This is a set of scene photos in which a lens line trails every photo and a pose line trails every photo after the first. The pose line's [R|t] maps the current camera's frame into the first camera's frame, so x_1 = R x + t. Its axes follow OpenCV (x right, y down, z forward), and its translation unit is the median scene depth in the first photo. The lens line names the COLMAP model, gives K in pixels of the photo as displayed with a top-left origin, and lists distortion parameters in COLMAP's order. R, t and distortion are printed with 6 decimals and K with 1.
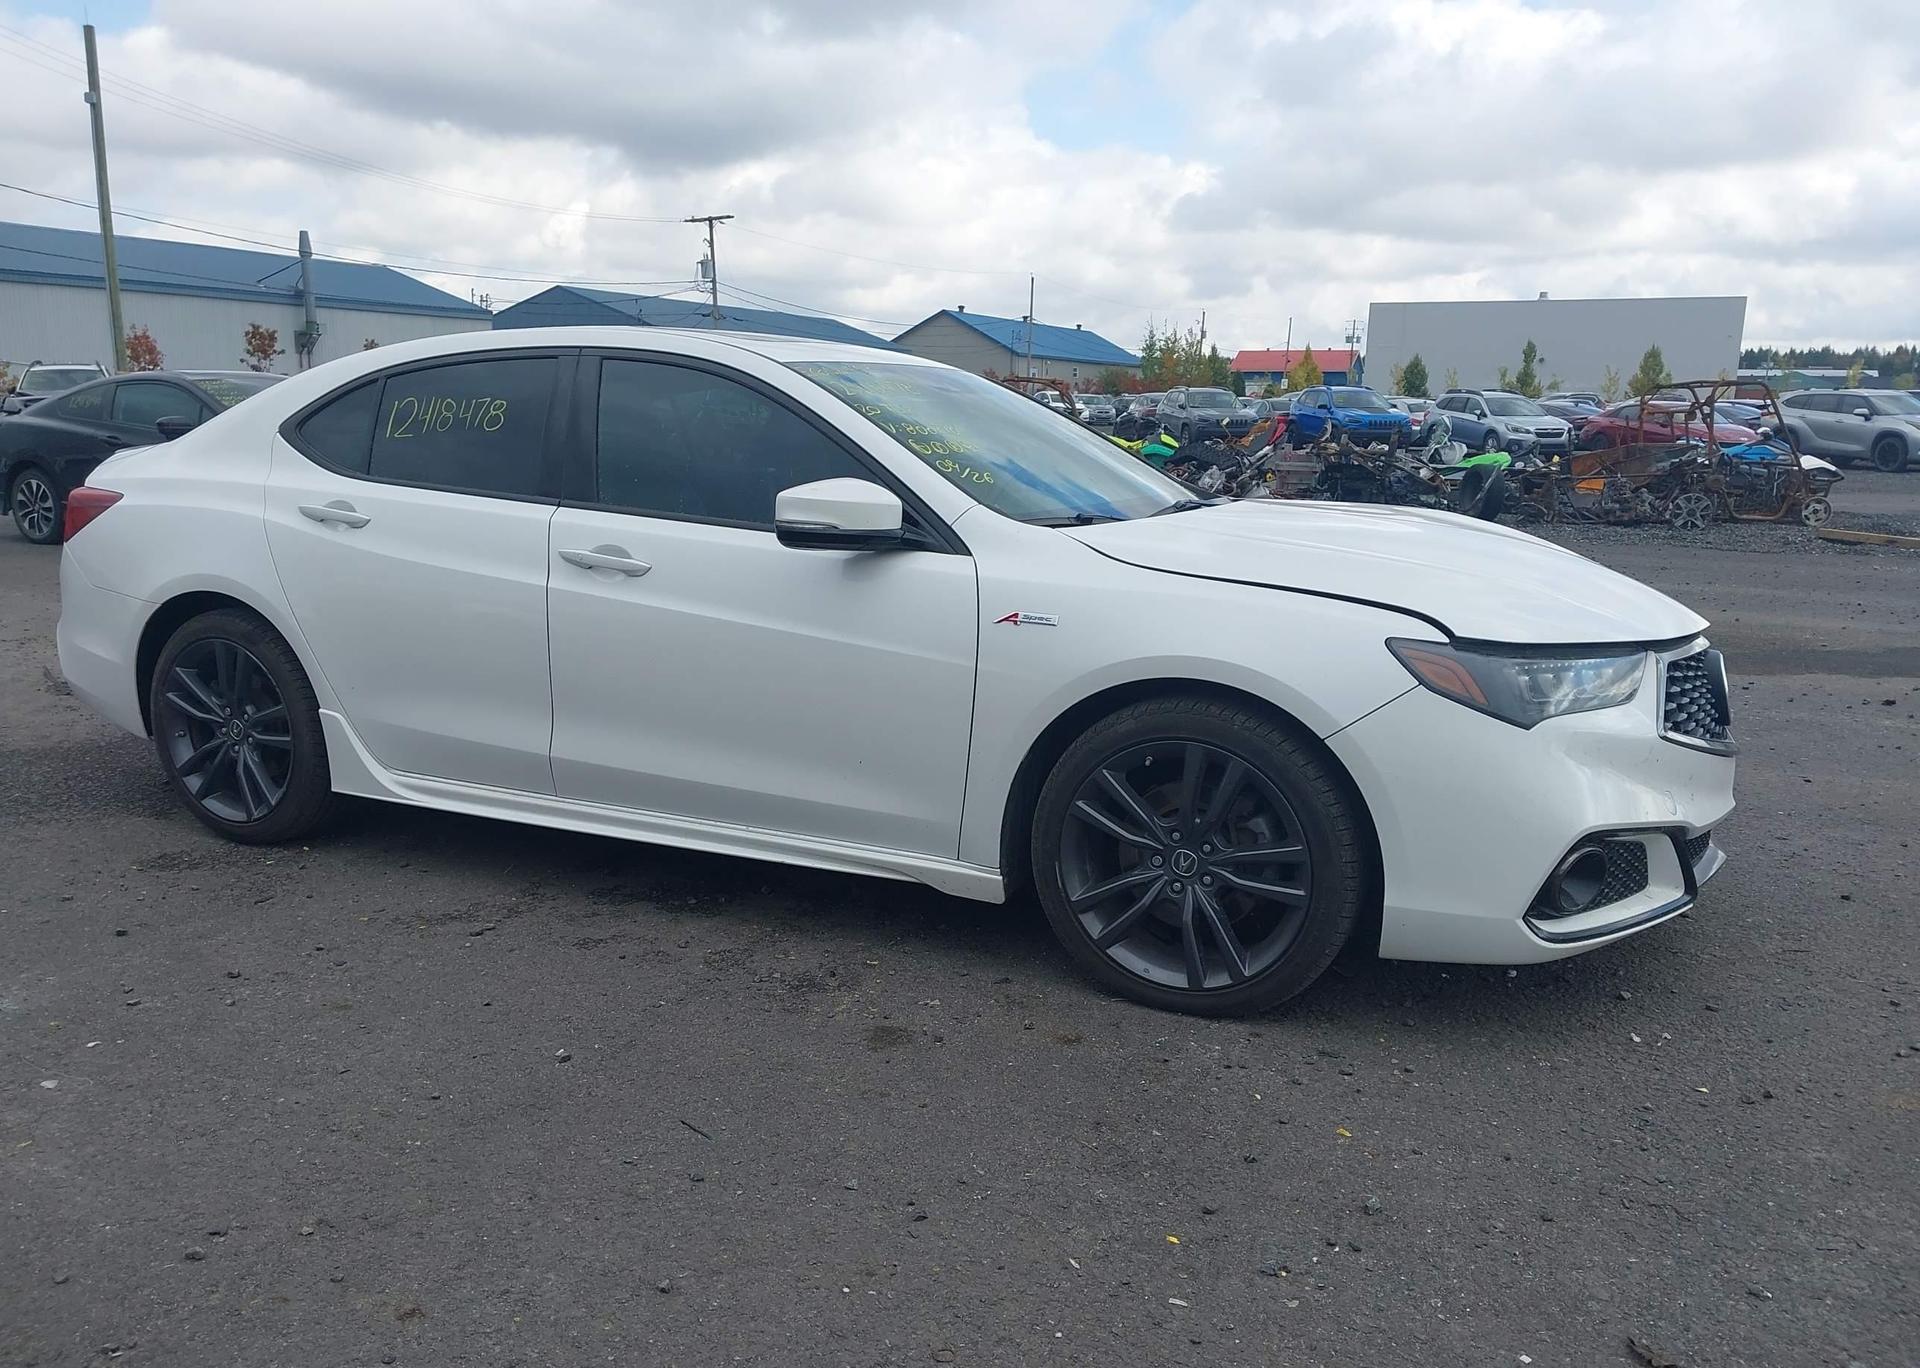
lens RADIAL K [[1511.4, 0, 951.4], [0, 1511.4, 746.3], [0, 0, 1]] dist [0.048058, -0.058881]
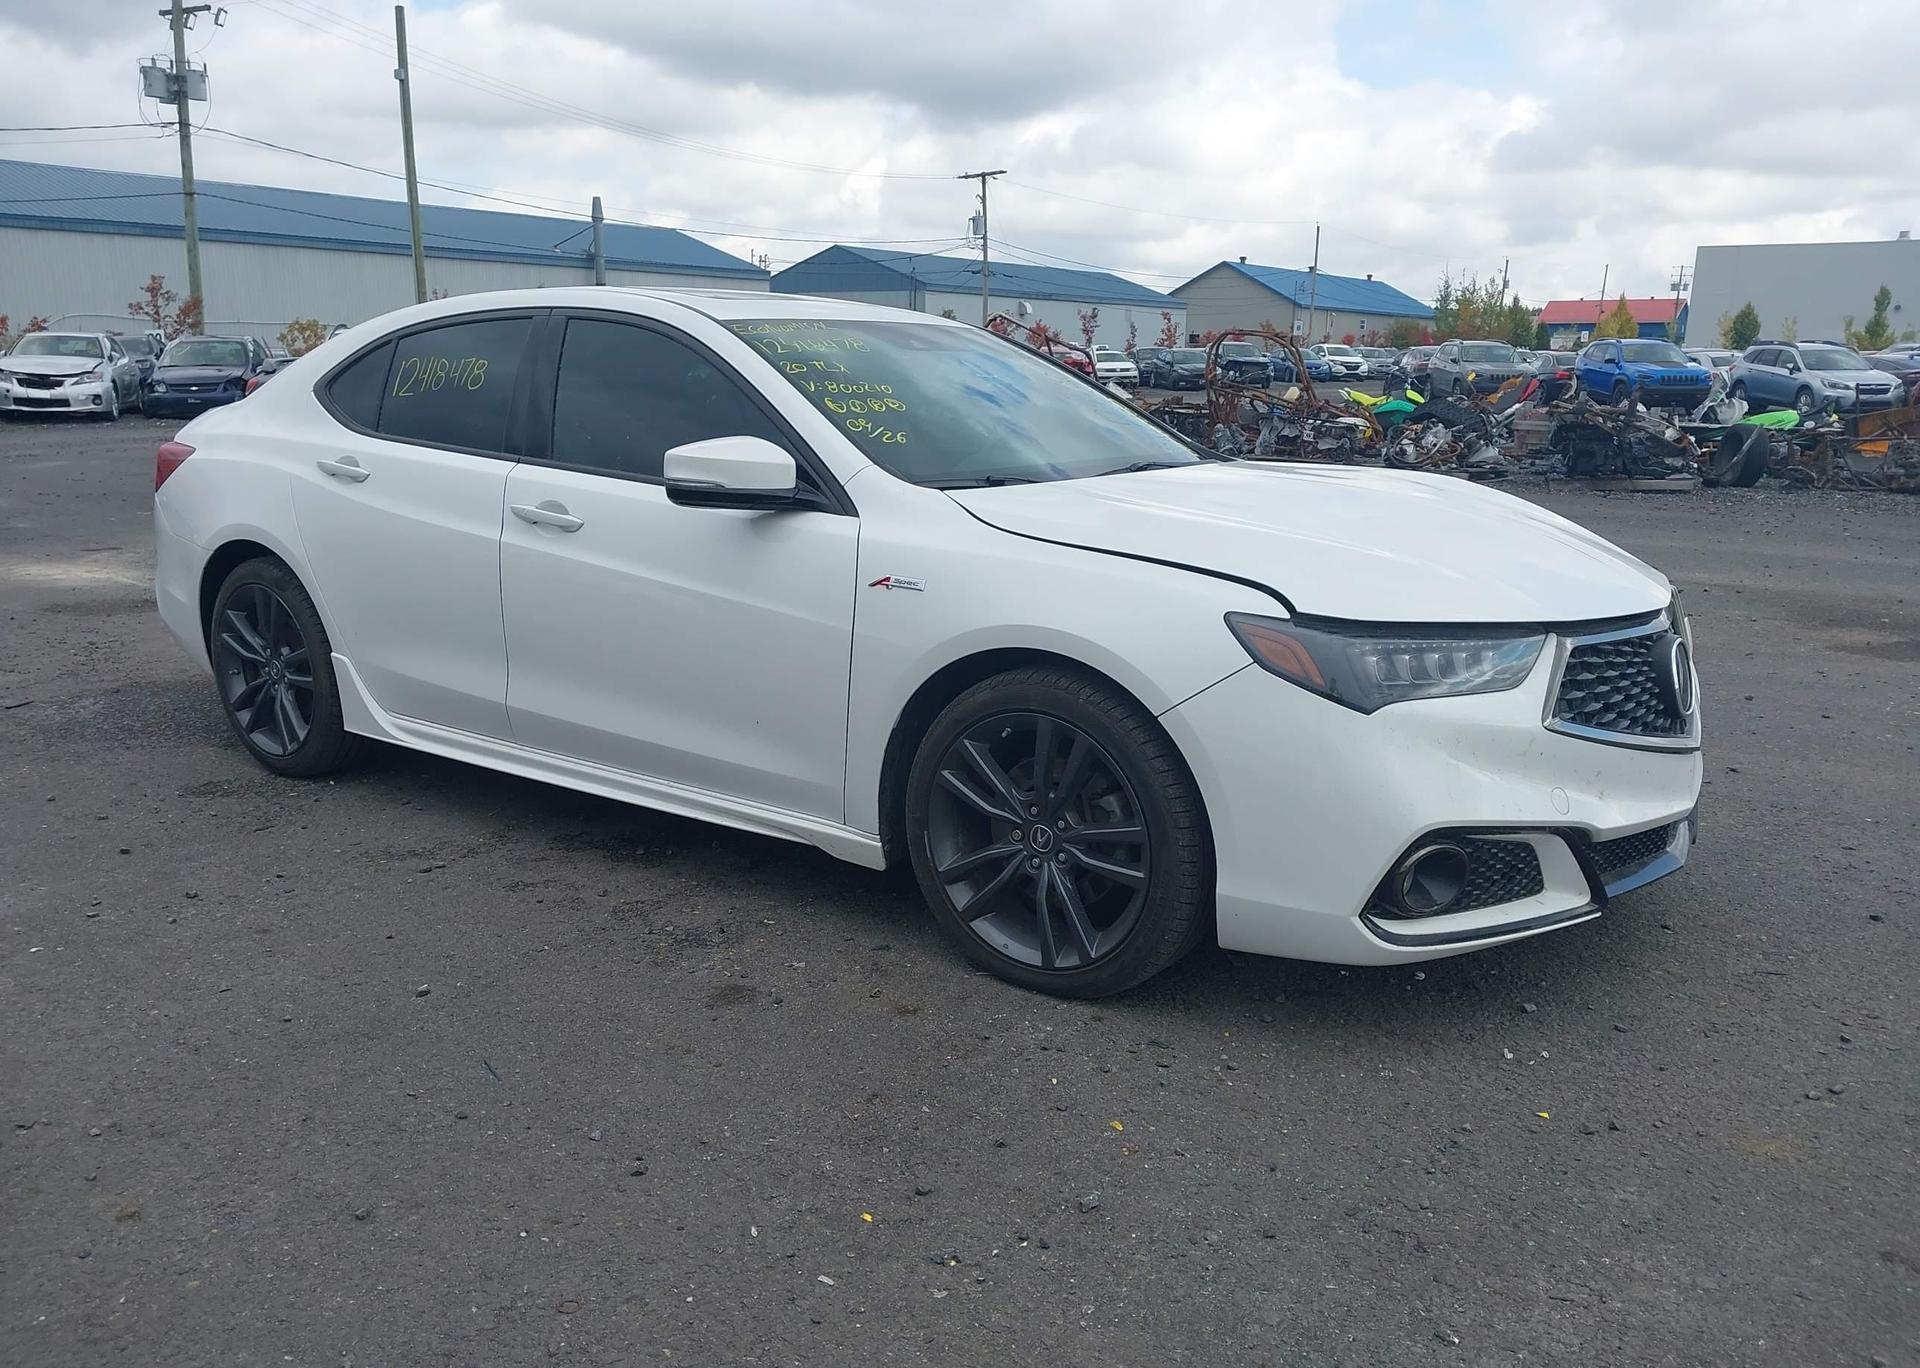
lens RADIAL K [[1512.5, 0, 945.2], [0, 1512.5, 753.5], [0, 0, 1]] dist [0.065229, -0.091201]
pose [[0.982482, 0.042868, -0.181360, 0.200344], [-0.037264, 0.998720, 0.034197, -0.006391], [0.182594, -0.026840, 0.982822, 0.026700]]
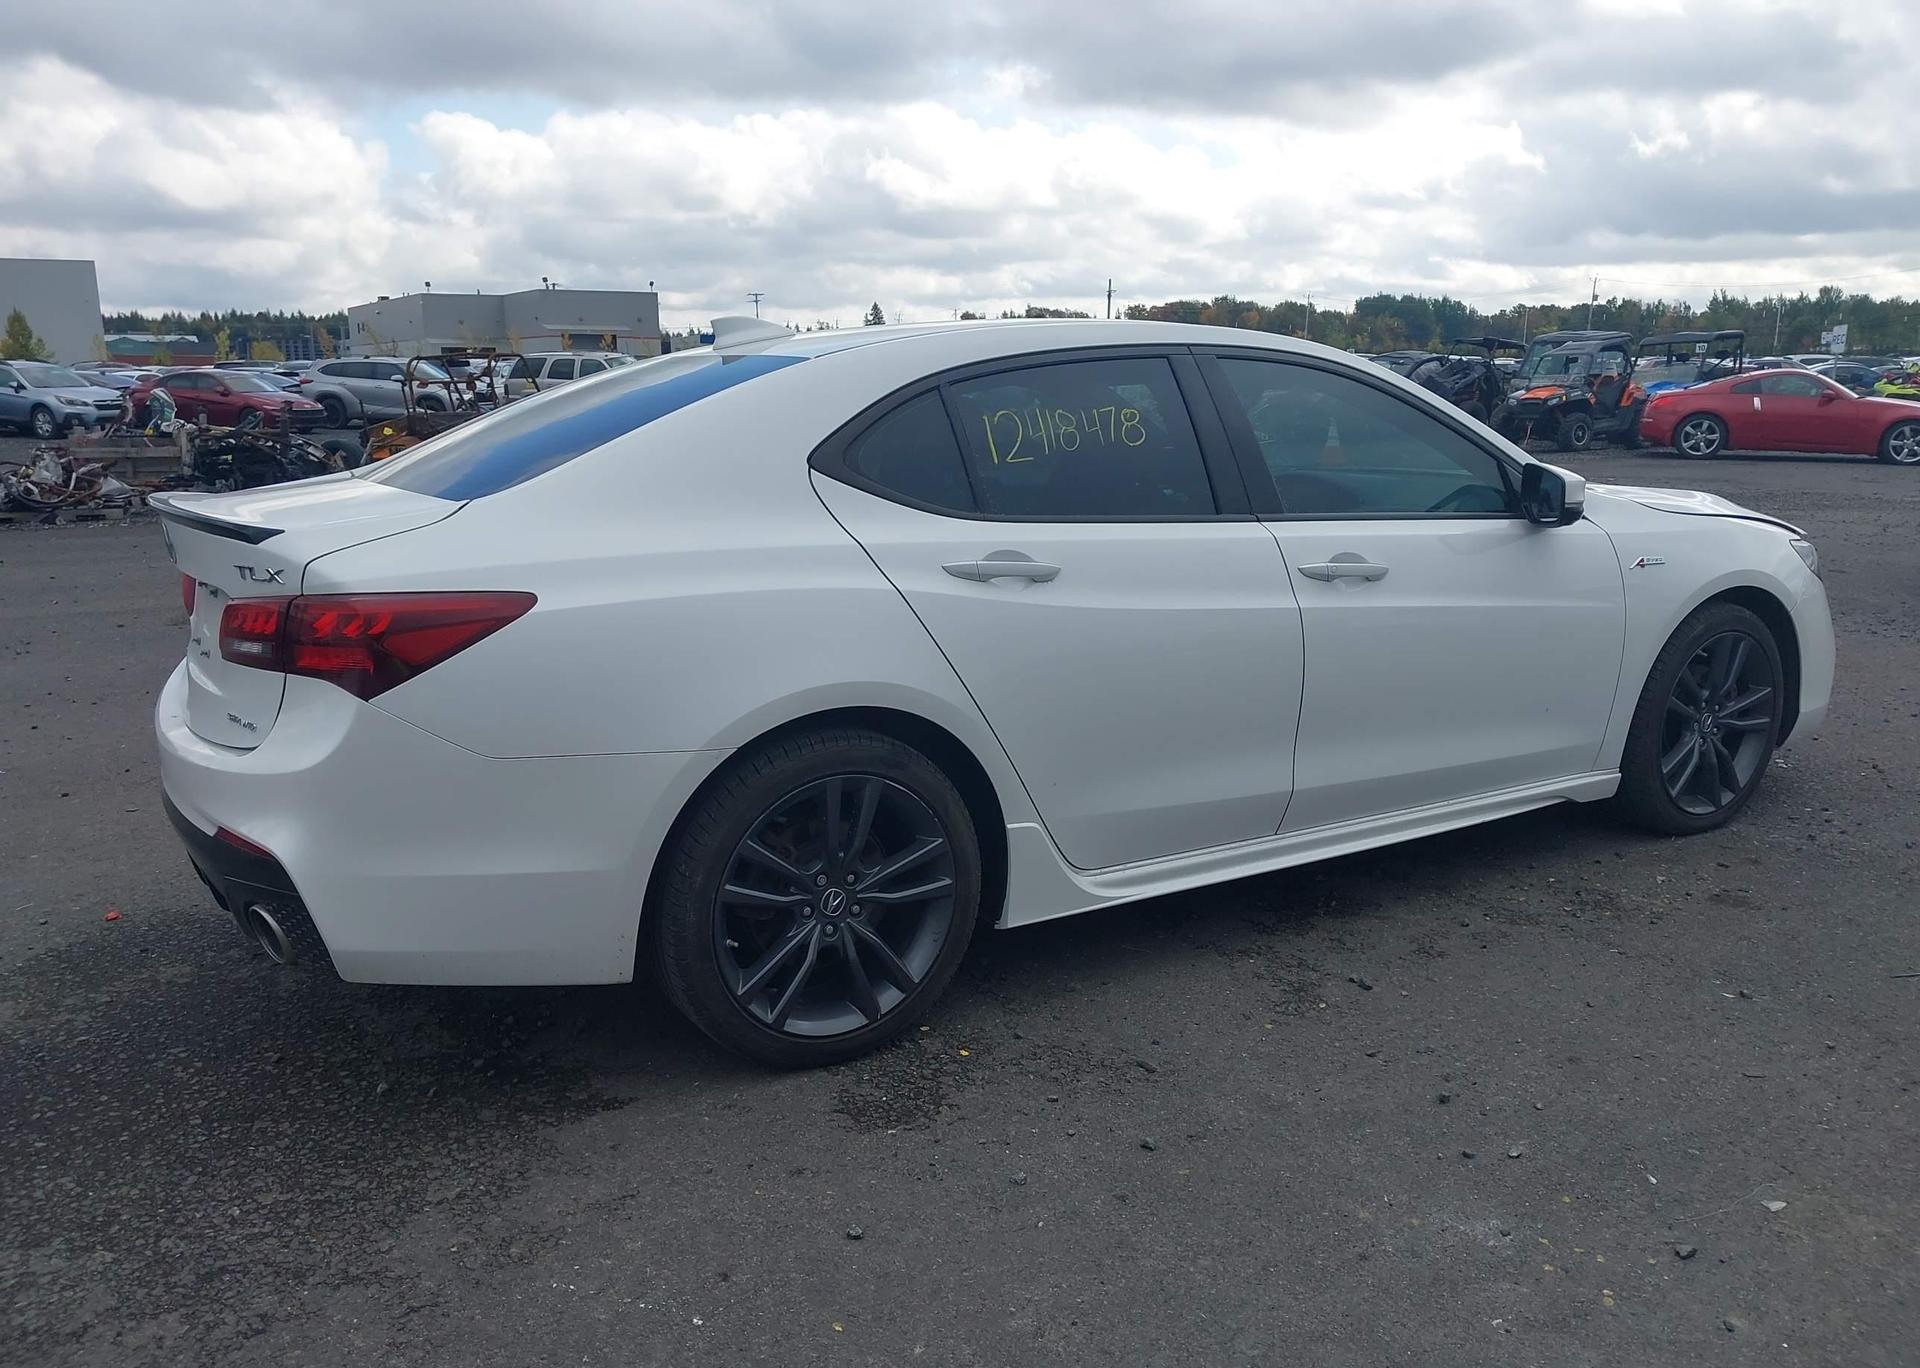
lens RADIAL K [[1508.5, 0, 947.0], [0, 1508.5, 741.8], [0, 0, 1]] dist [0.044858, -0.050430]
pose [[0.536428, -0.213366, 0.816529, -1.012420], [0.197214, 0.972418, 0.124540, -0.161098], [-0.820580, 0.094225, 0.563711, 0.588467]]
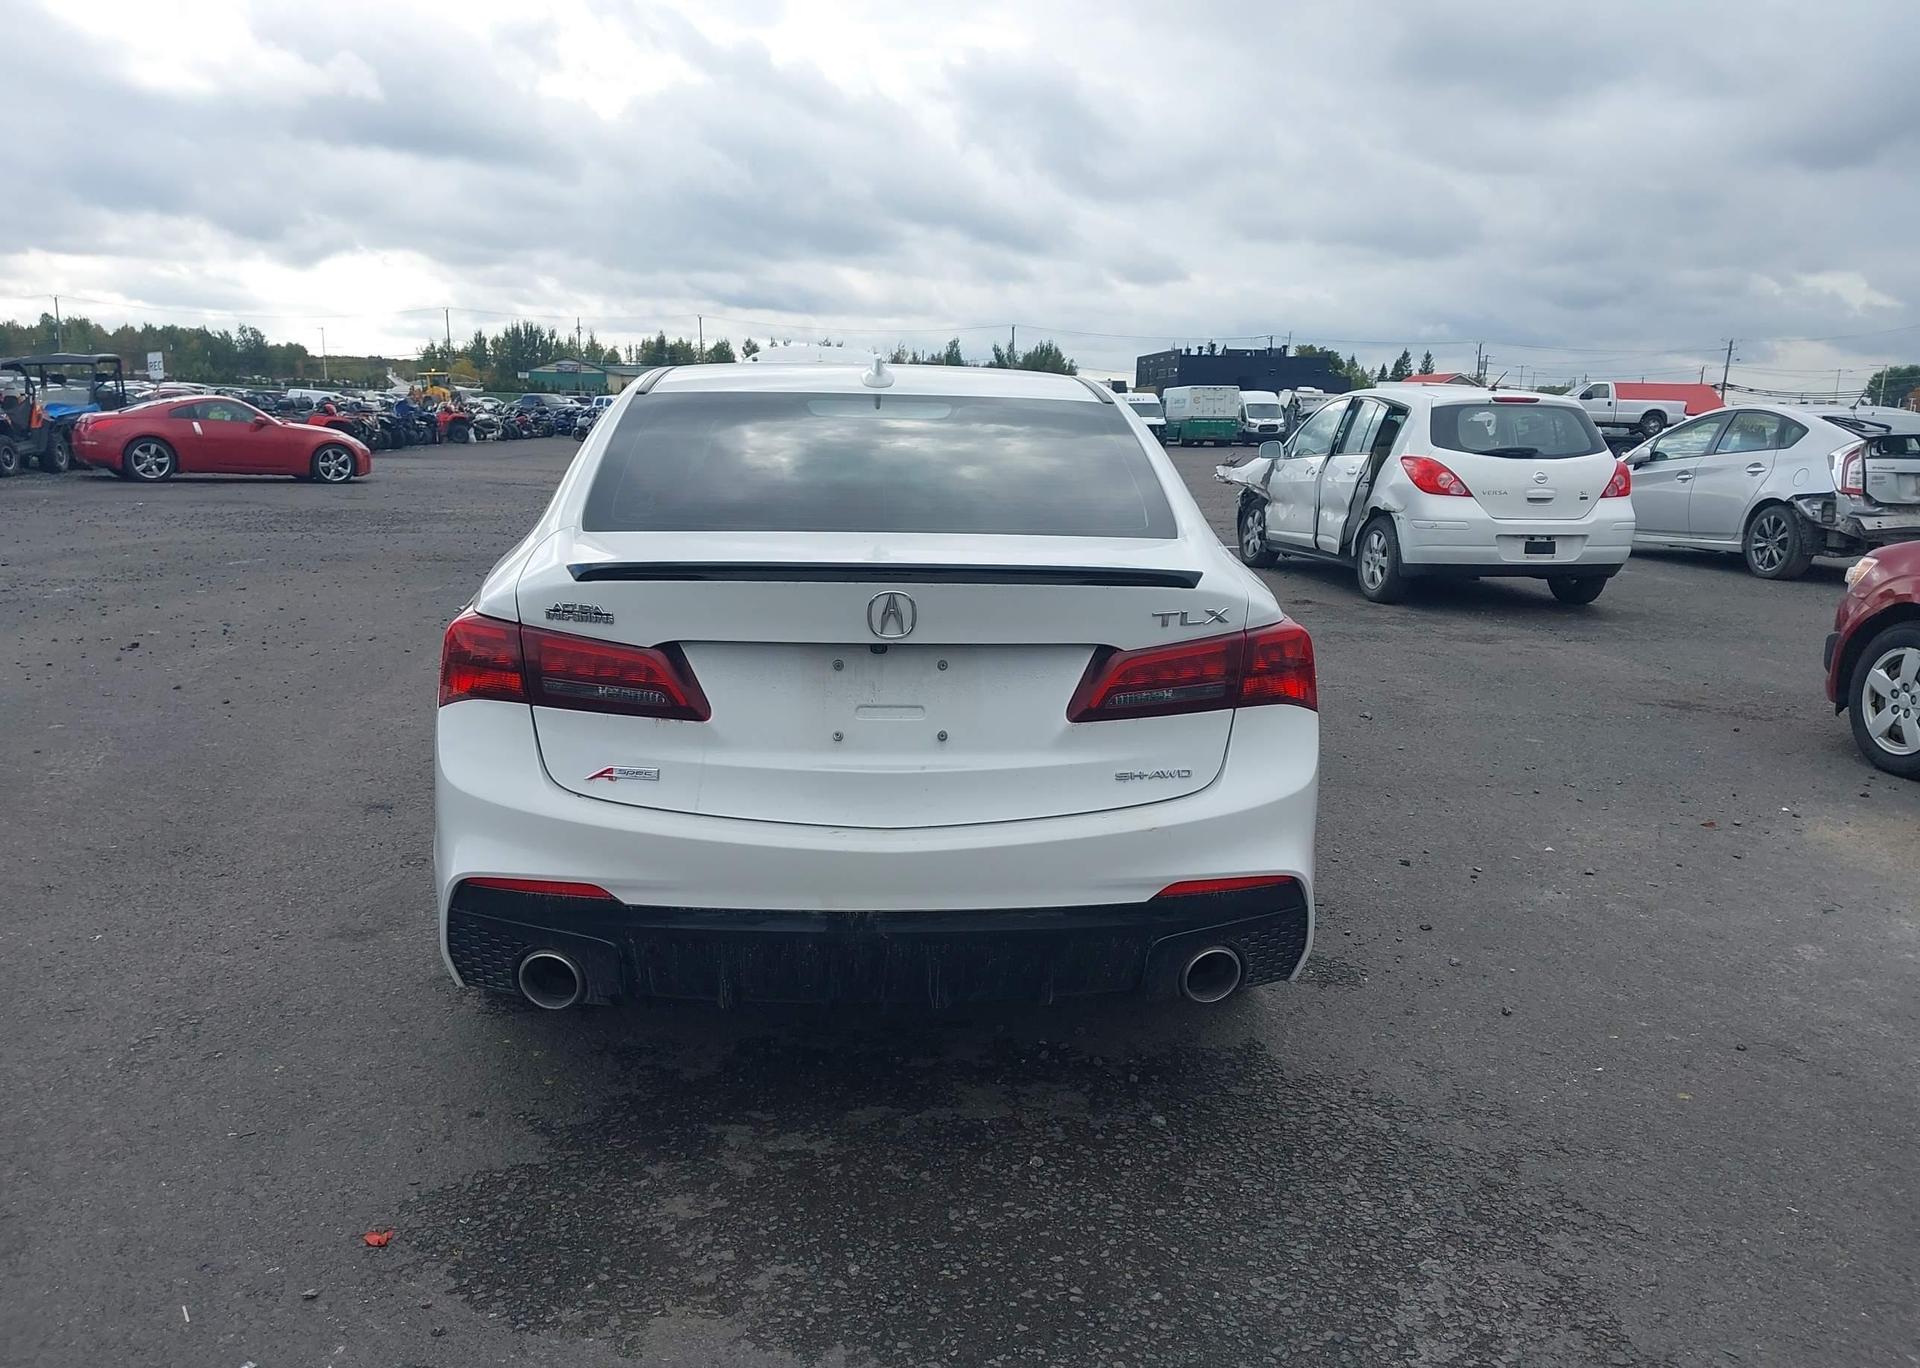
lens RADIAL K [[1508.5, 0, 947.0], [0, 1508.5, 741.8], [0, 0, 1]] dist [0.044858, -0.050430]
pose [[-0.501969, -0.206487, 0.839875, -1.117674], [0.163722, 0.930839, 0.326703, -0.378296], [-0.849248, 0.301500, -0.433446, 1.541657]]
